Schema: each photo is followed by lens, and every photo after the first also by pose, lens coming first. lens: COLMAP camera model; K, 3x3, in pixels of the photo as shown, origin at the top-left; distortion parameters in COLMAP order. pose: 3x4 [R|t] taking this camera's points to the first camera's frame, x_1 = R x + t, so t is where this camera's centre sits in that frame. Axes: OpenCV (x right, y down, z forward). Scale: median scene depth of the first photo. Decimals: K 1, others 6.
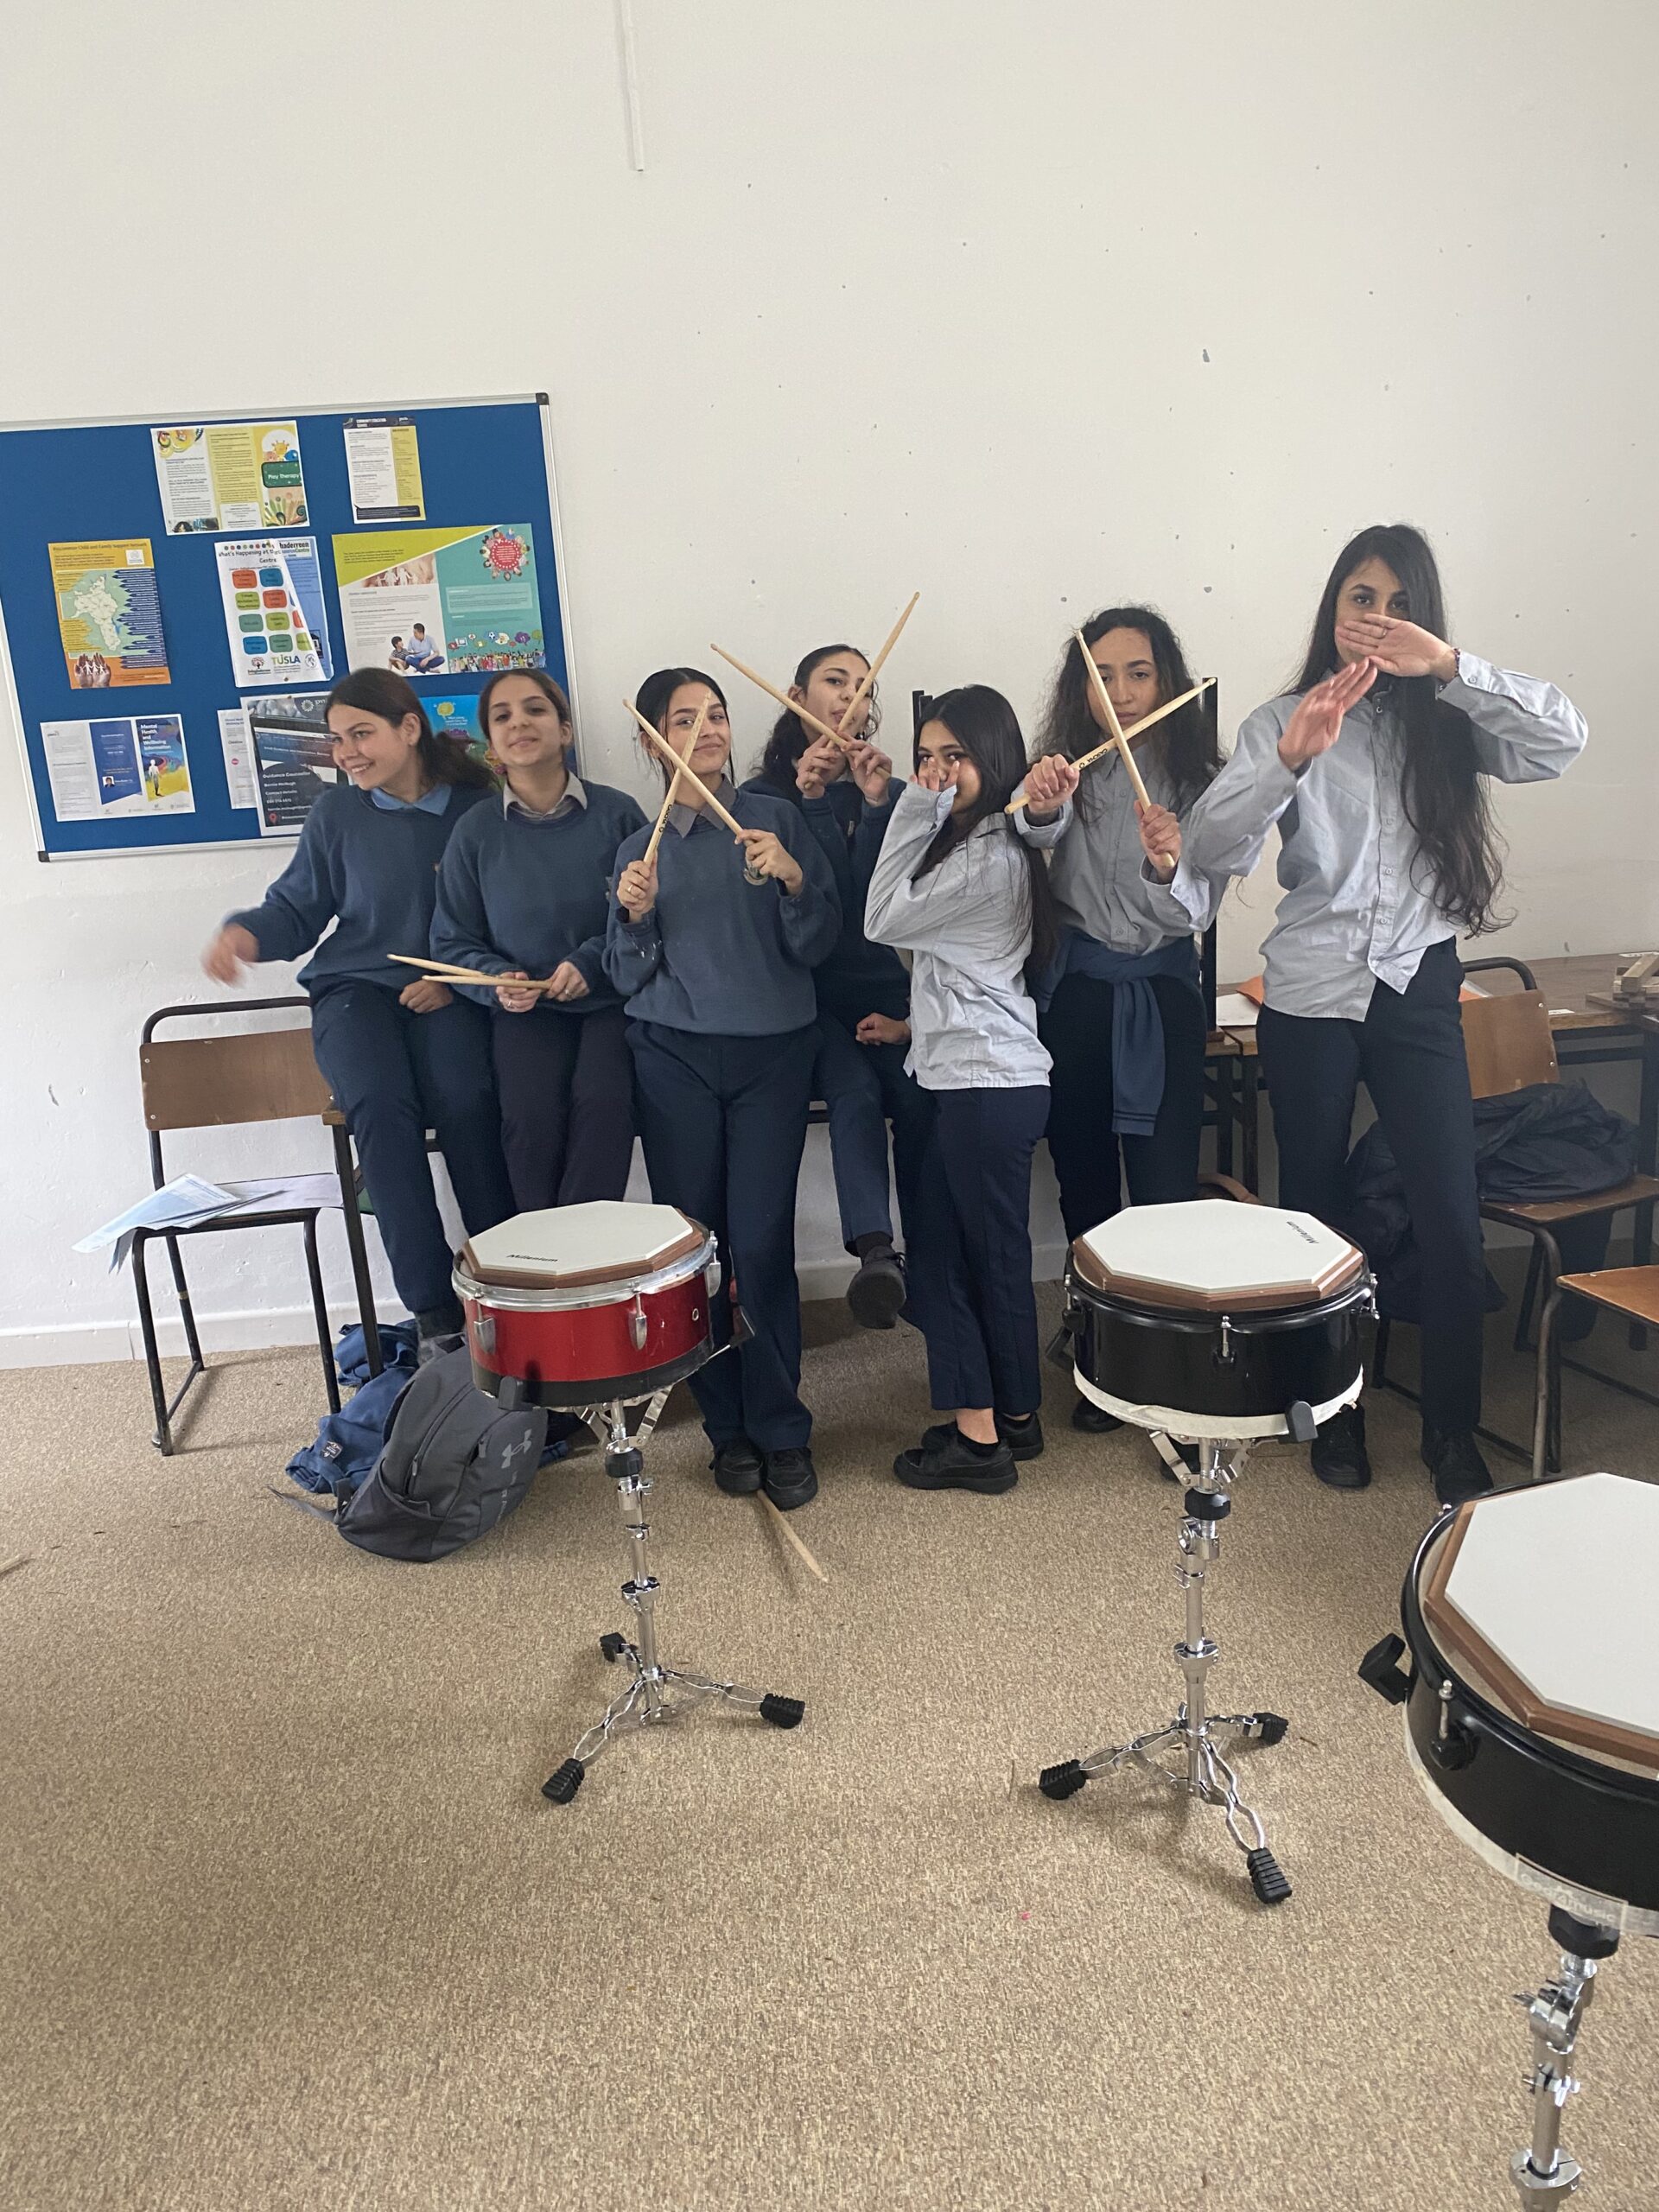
lens RADIAL K [[1617.6, 0, 829.5], [0, 1617.6, 1106.0], [0, 0, 1]] dist [0.002120, -0.011670]
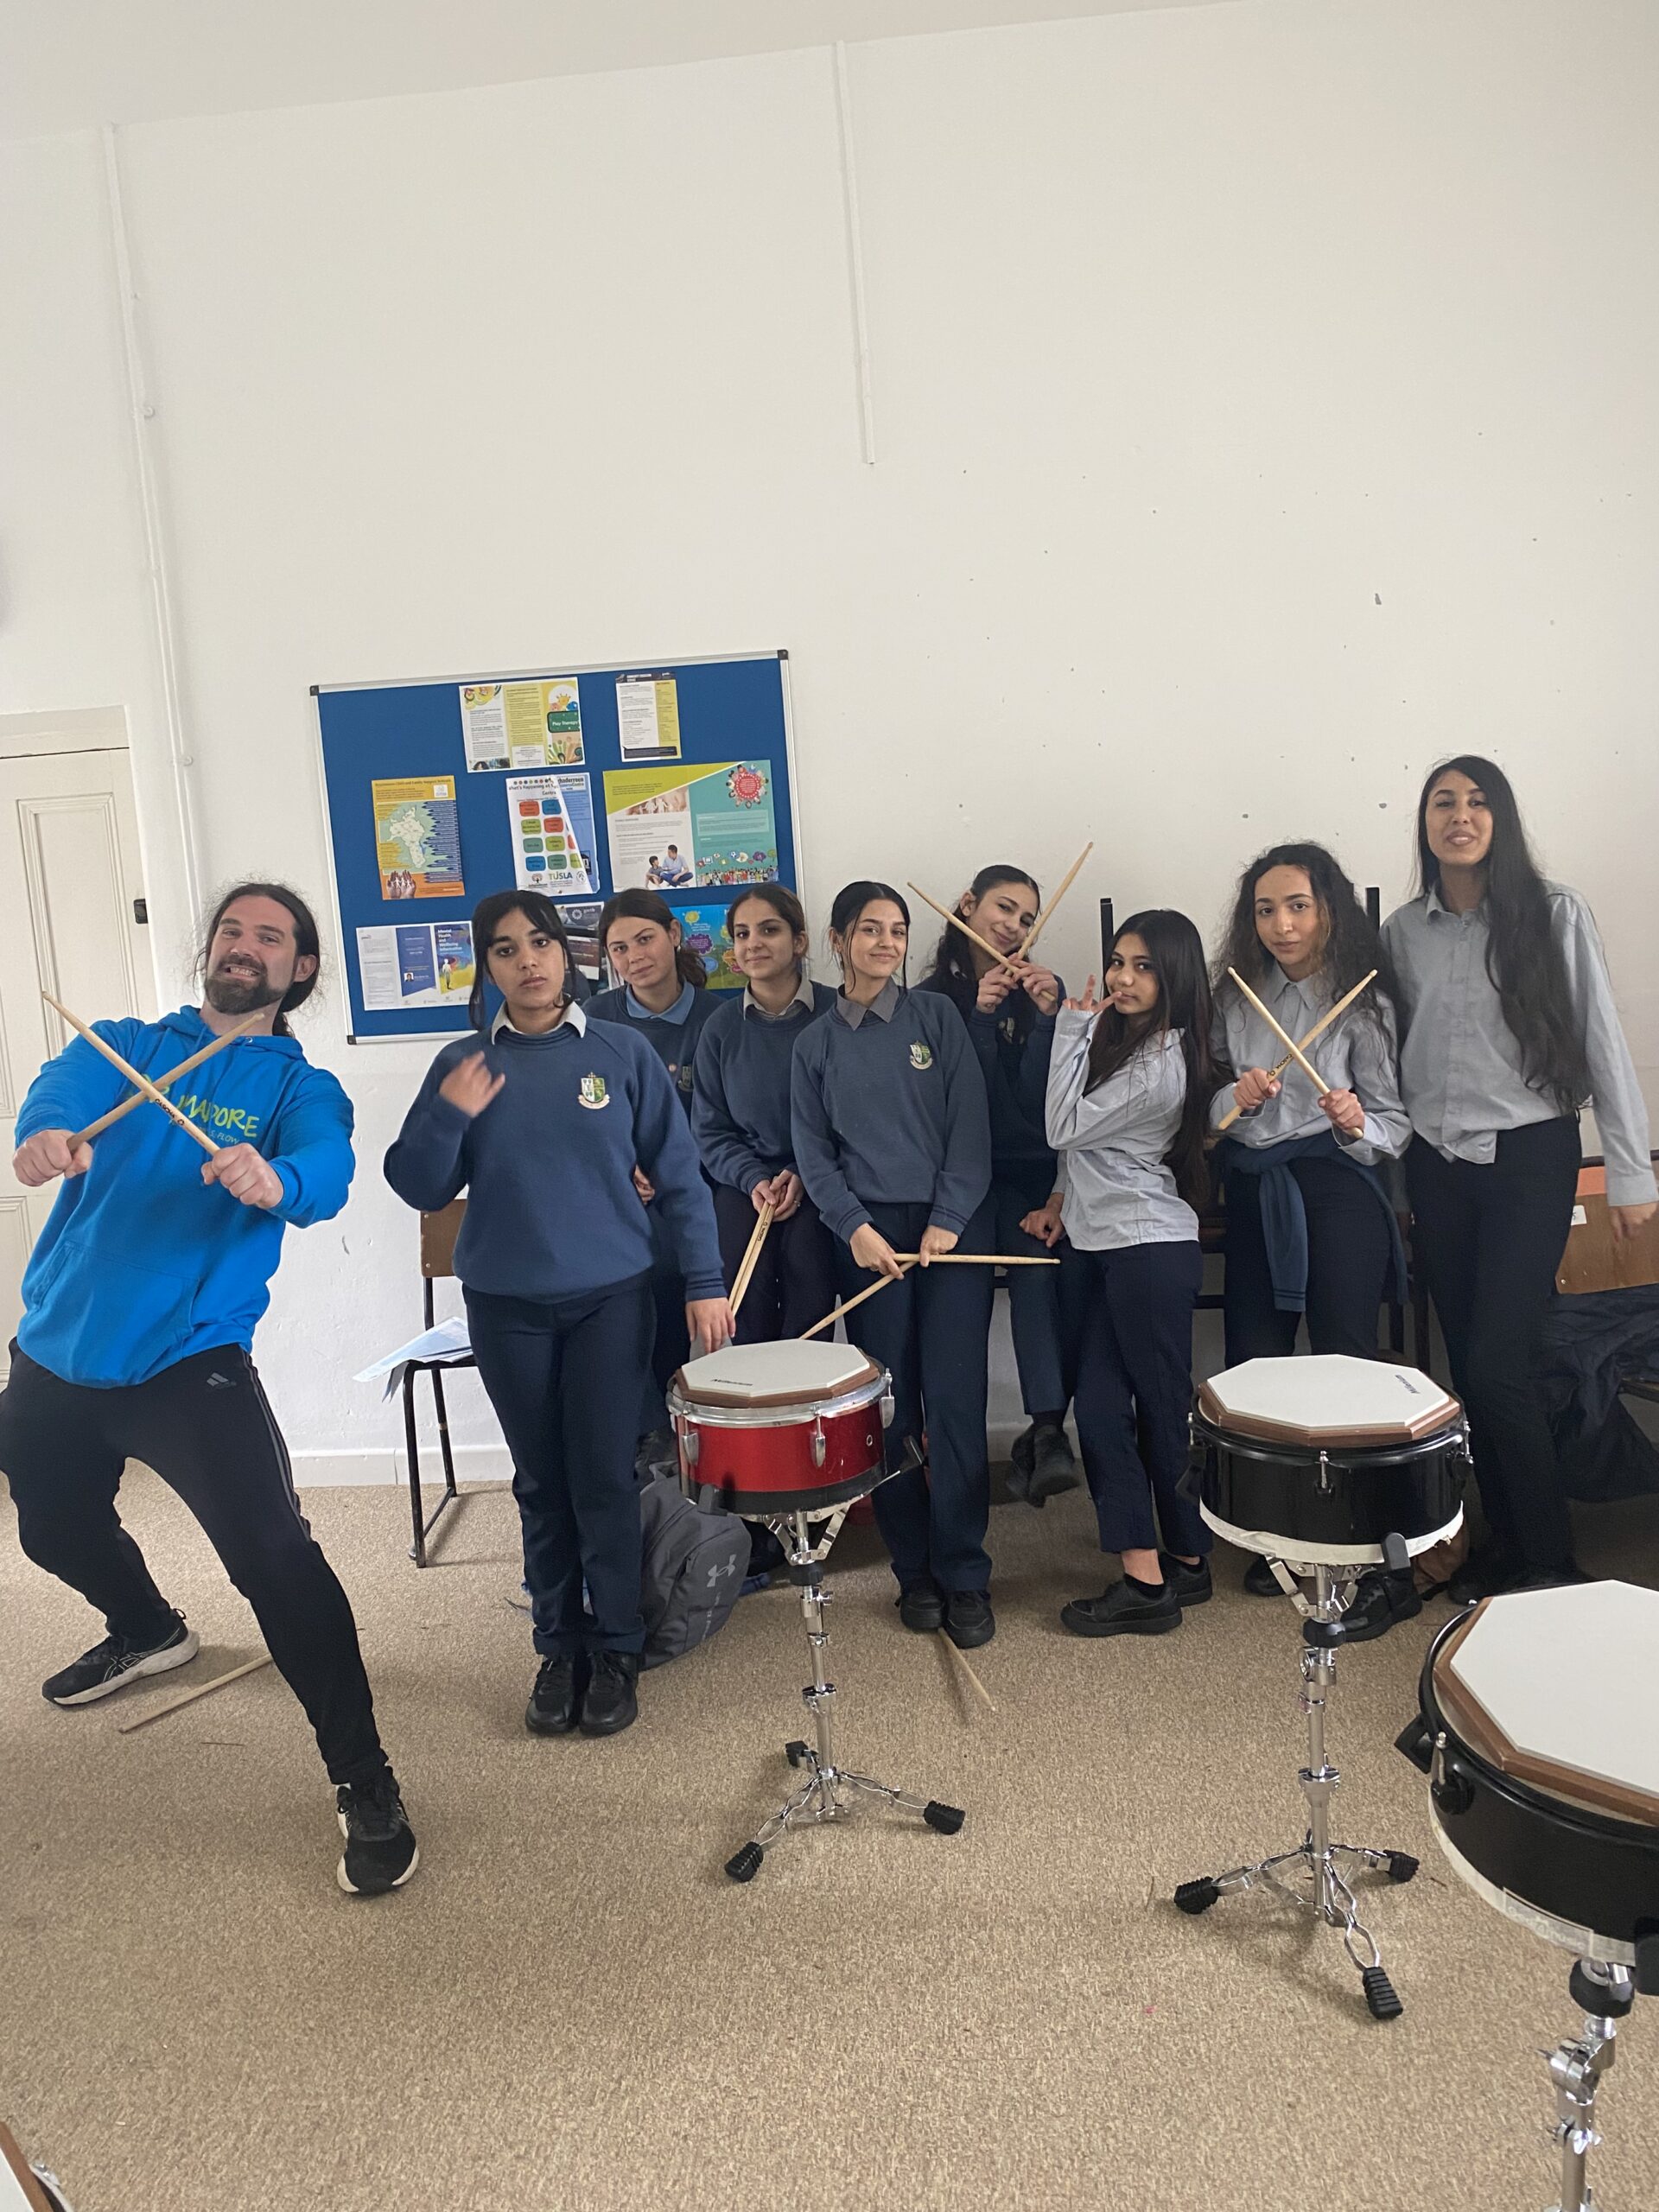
lens RADIAL K [[1617.6, 0, 829.5], [0, 1617.6, 1106.0], [0, 0, 1]] dist [0.002120, -0.011670]
pose [[0.988475, 0.014919, -0.150644, 0.057563], [-0.032411, 0.992913, -0.114338, 0.024863], [0.147871, 0.117903, 0.981954, -0.160642]]
